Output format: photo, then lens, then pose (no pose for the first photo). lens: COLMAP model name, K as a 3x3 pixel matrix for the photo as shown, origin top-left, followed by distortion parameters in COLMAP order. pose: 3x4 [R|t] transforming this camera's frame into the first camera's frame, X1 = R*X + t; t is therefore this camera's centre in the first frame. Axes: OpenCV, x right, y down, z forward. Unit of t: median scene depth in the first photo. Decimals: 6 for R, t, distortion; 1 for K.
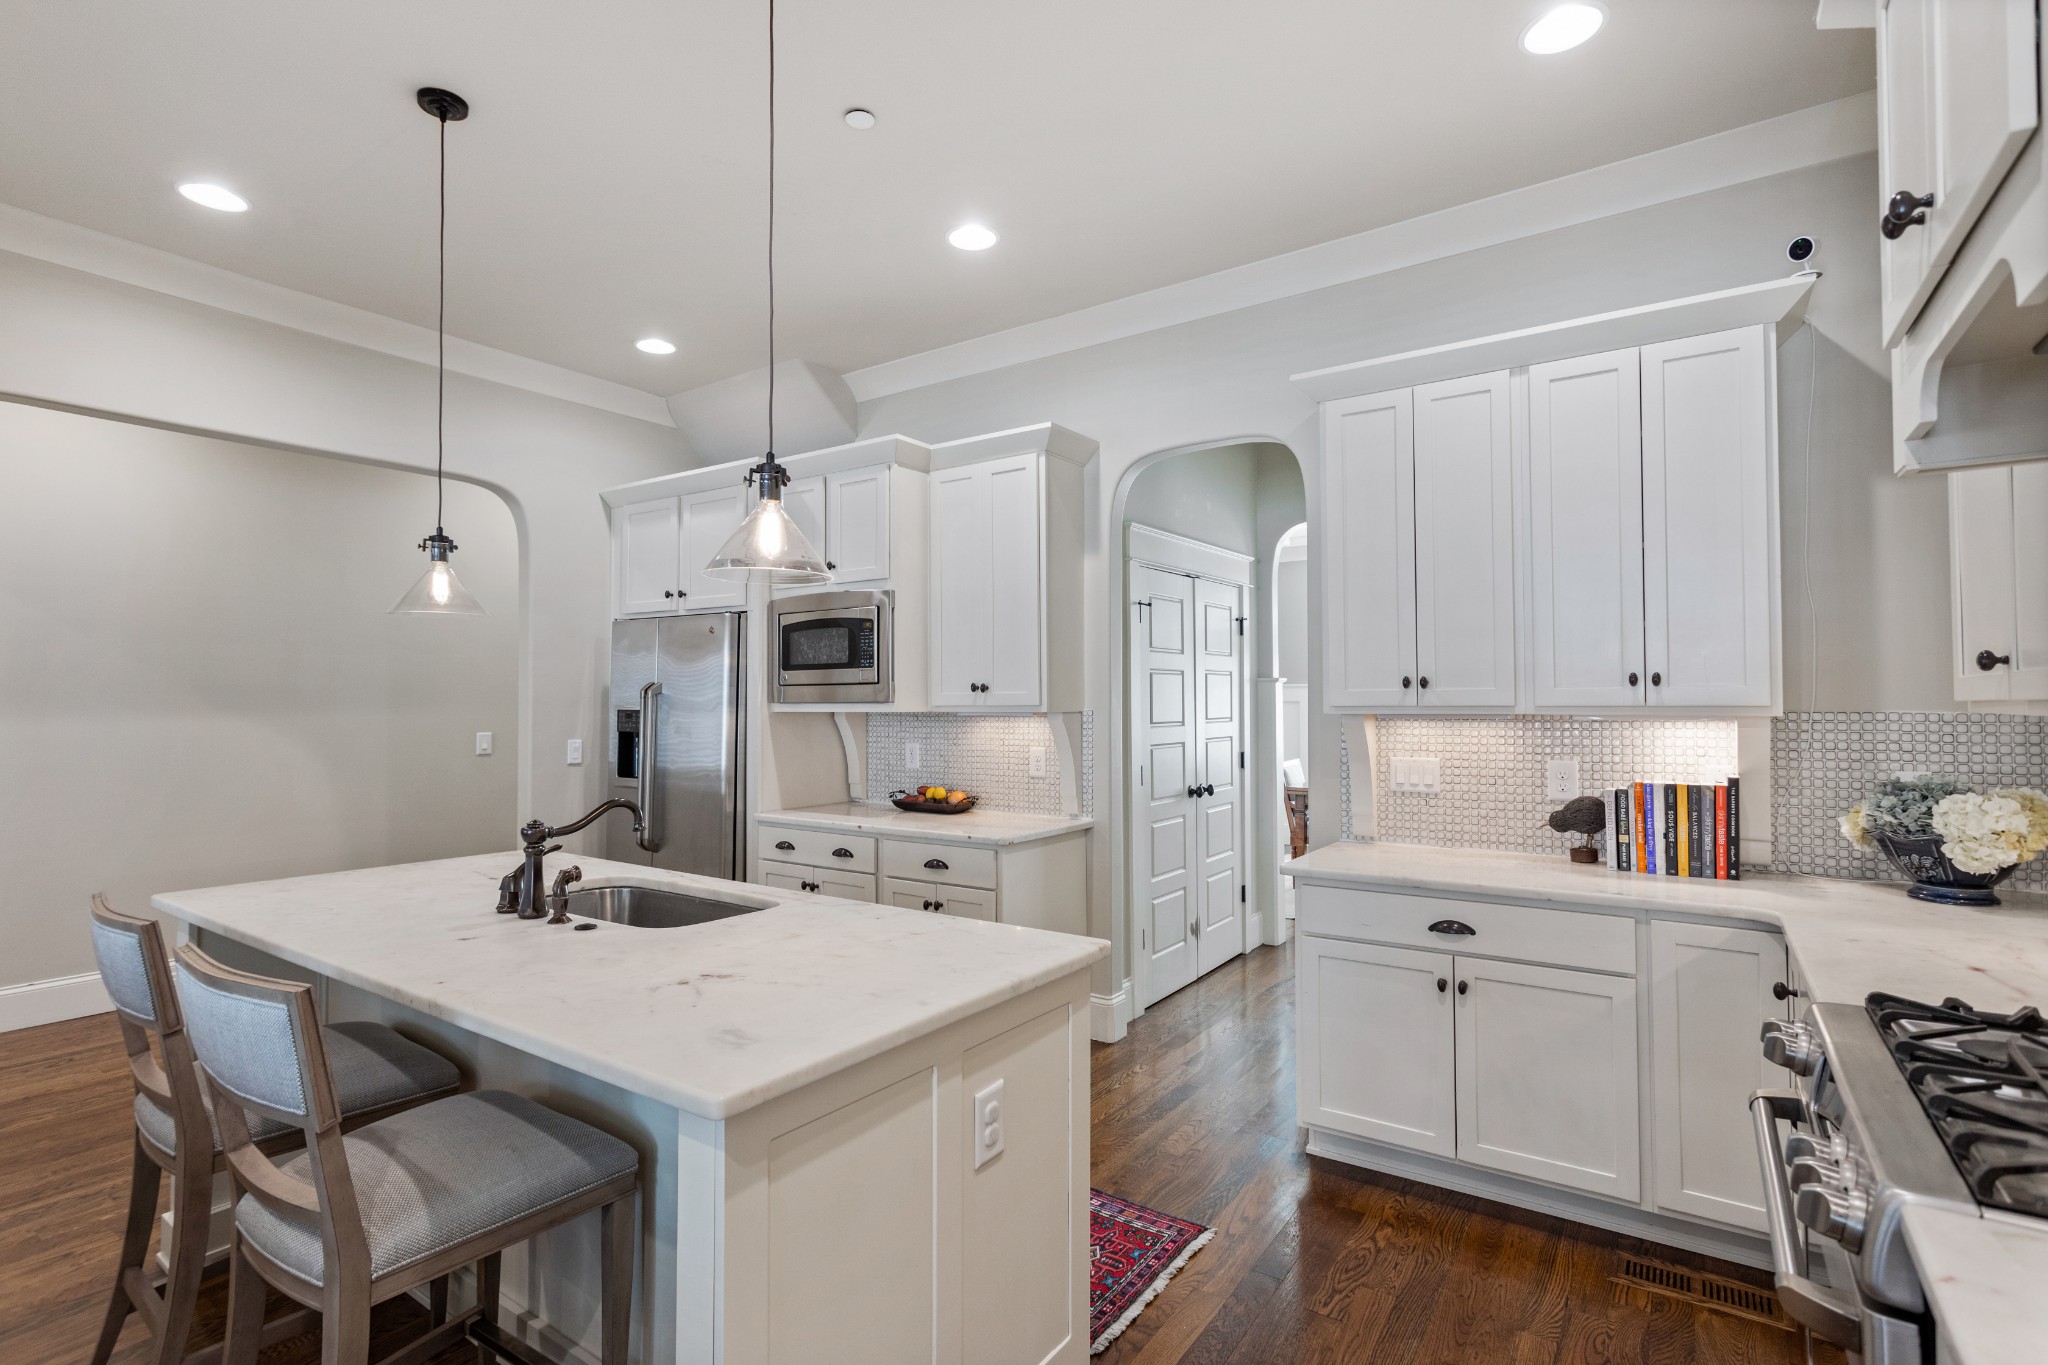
lens RADIAL K [[993.3, 0, 1020.0], [0, 993.3, 676.2], [0, 0, 1]] dist [0.008008, 0.000772]
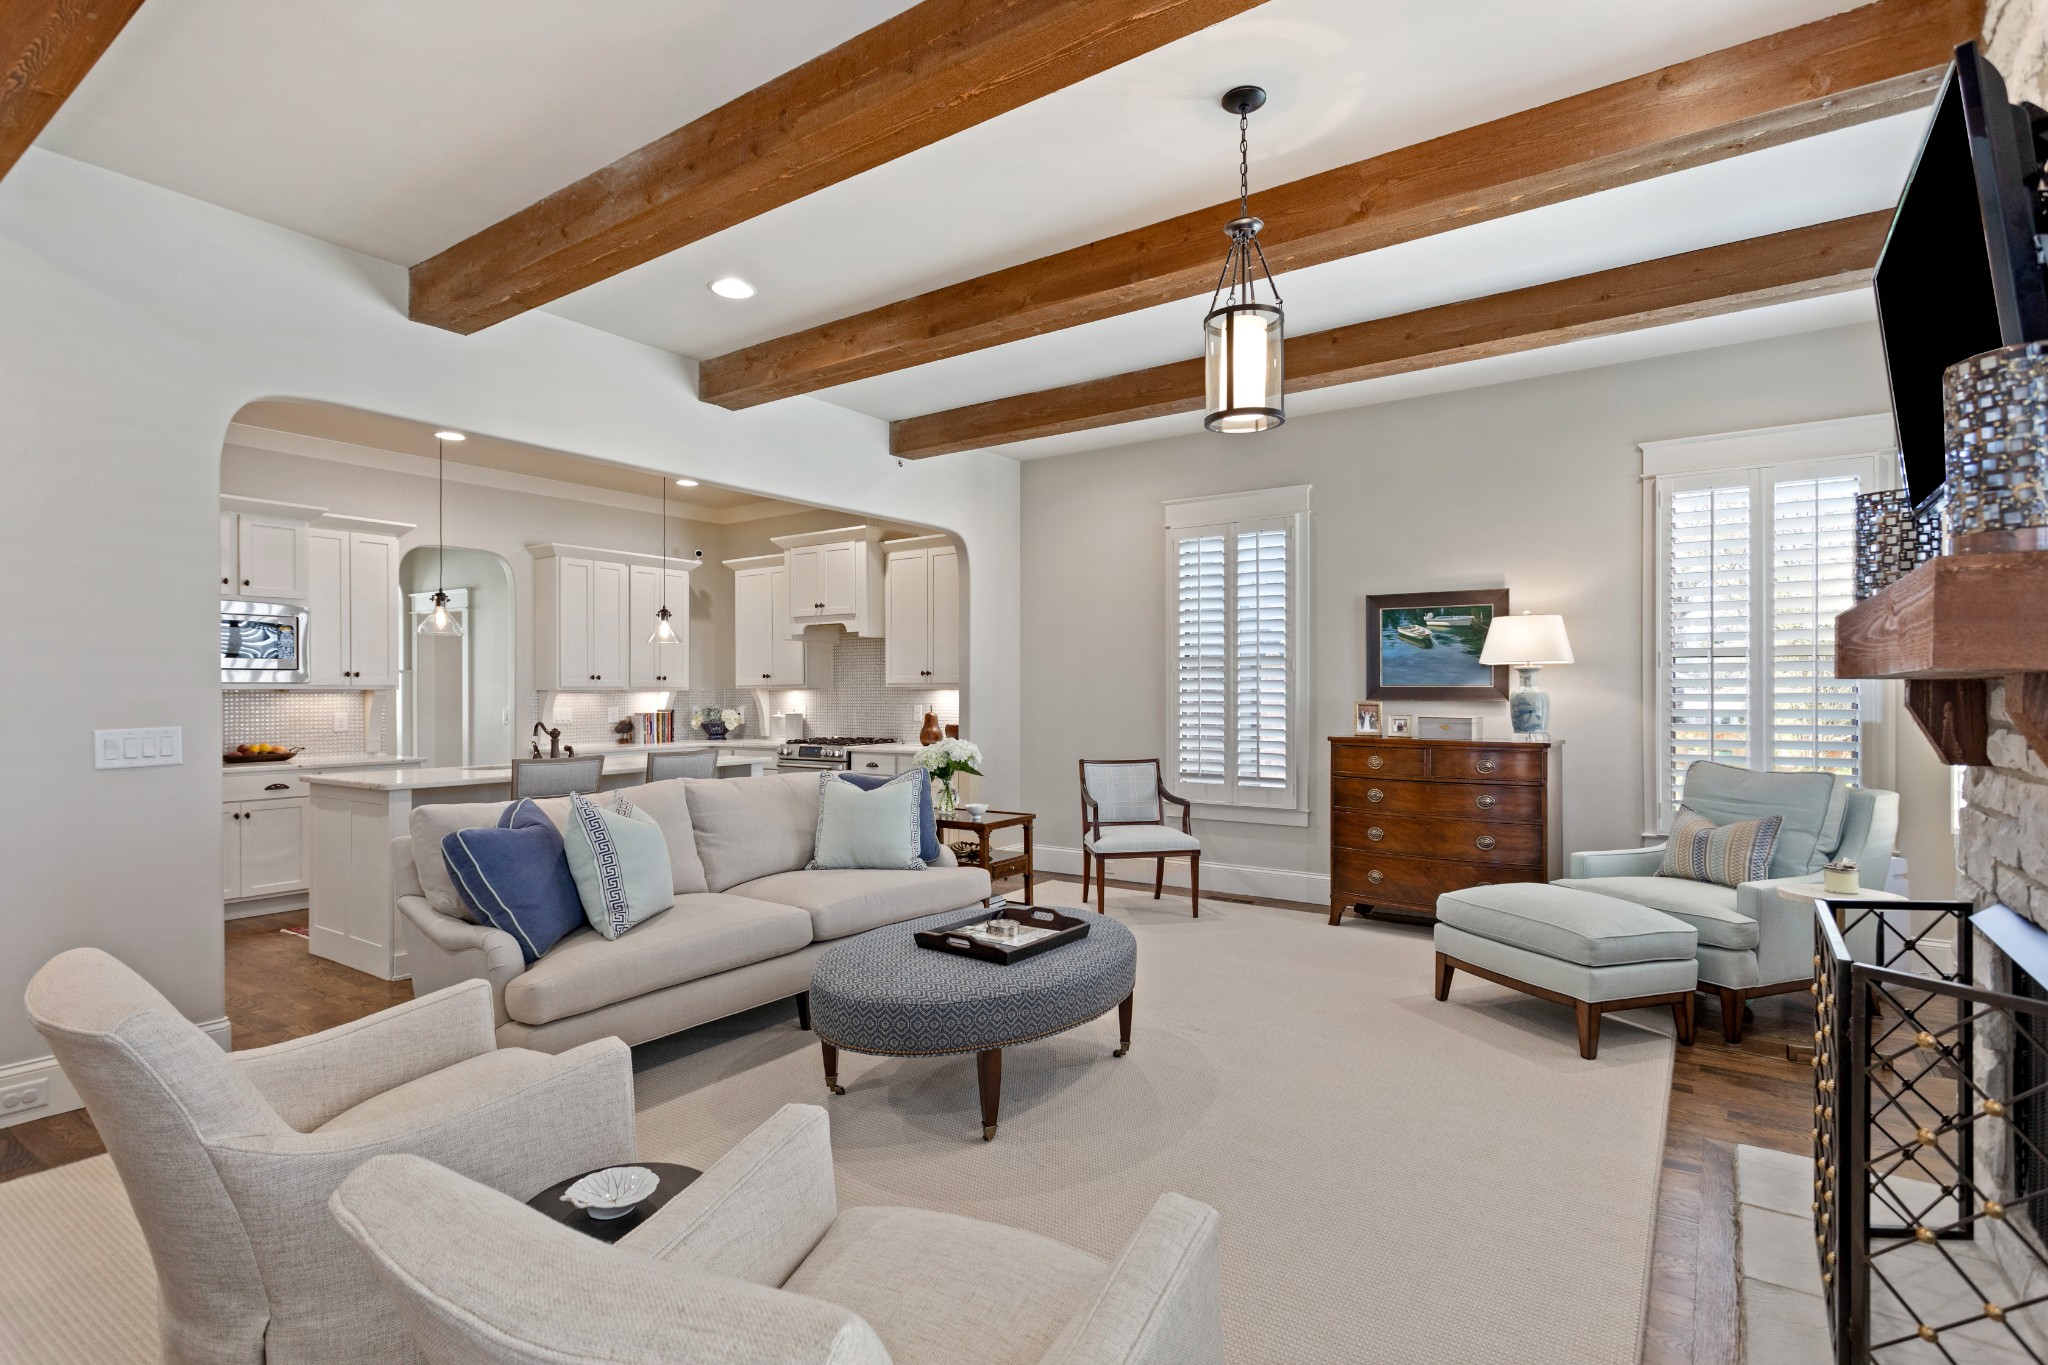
lens RADIAL K [[993.3, 0, 1021.8], [0, 993.3, 686.9], [0, 0, 1]] dist [0.008008, 0.000772]
pose [[-0.010277, 0.007186, 0.999921, -1.608111], [-0.025052, 0.999658, -0.007442, 0.016688], [-0.999633, -0.025126, -0.010094, -0.051145]]
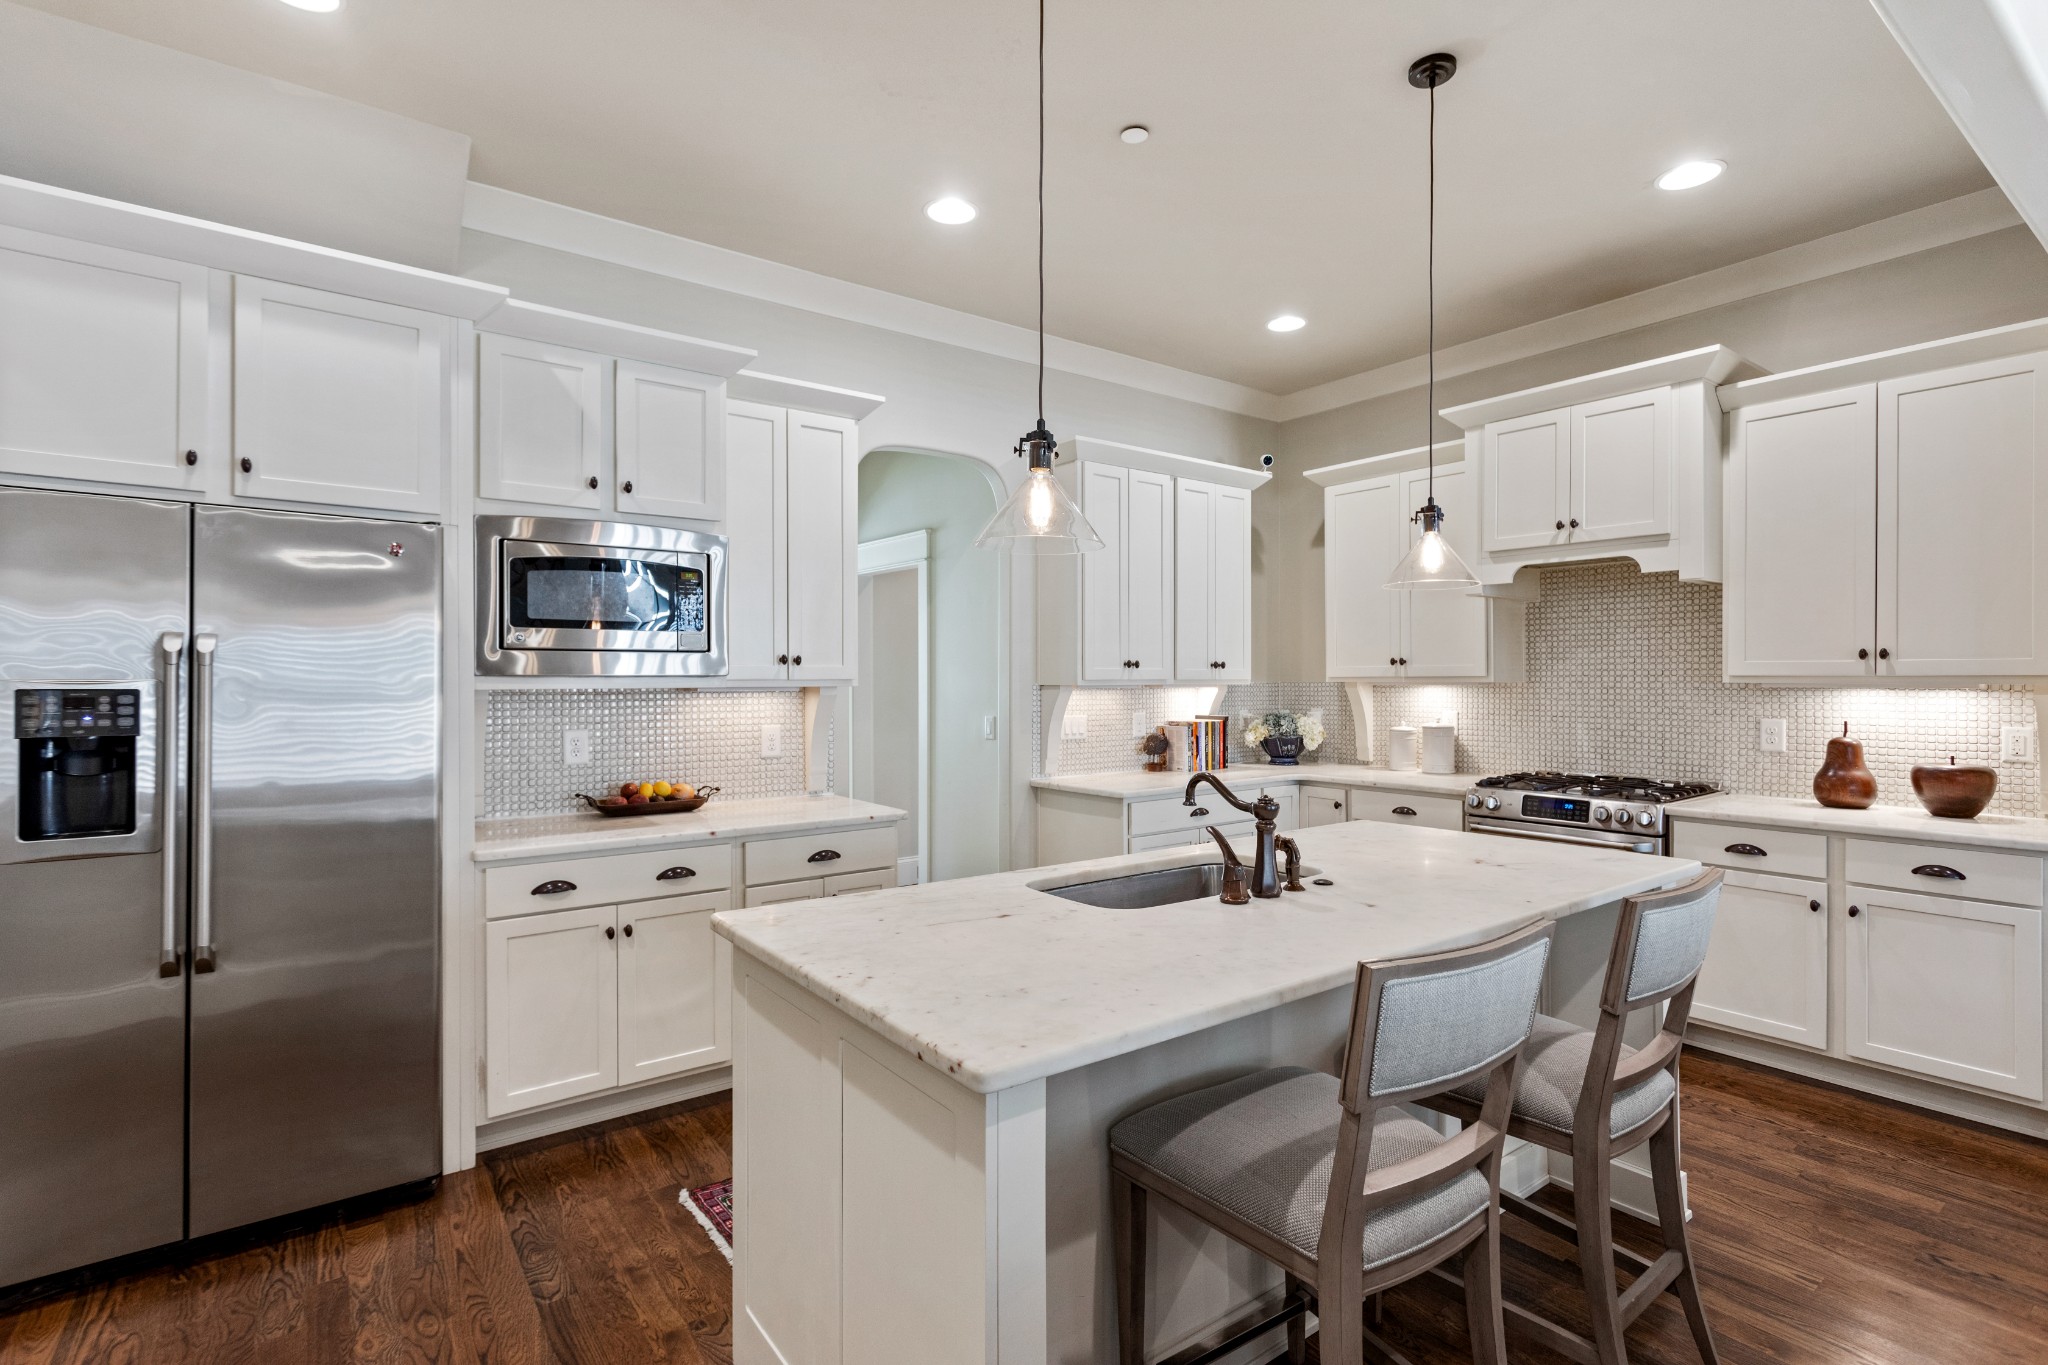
lens RADIAL K [[993.3, 0, 1039.9], [0, 993.3, 679.1], [0, 0, 1]] dist [0.008008, 0.000772]
pose [[0.291105, 0.000009, 0.956691, -0.818926], [-0.027104, 0.999599, 0.008238, 0.015152], [-0.956307, -0.028328, 0.290988, 0.510611]]
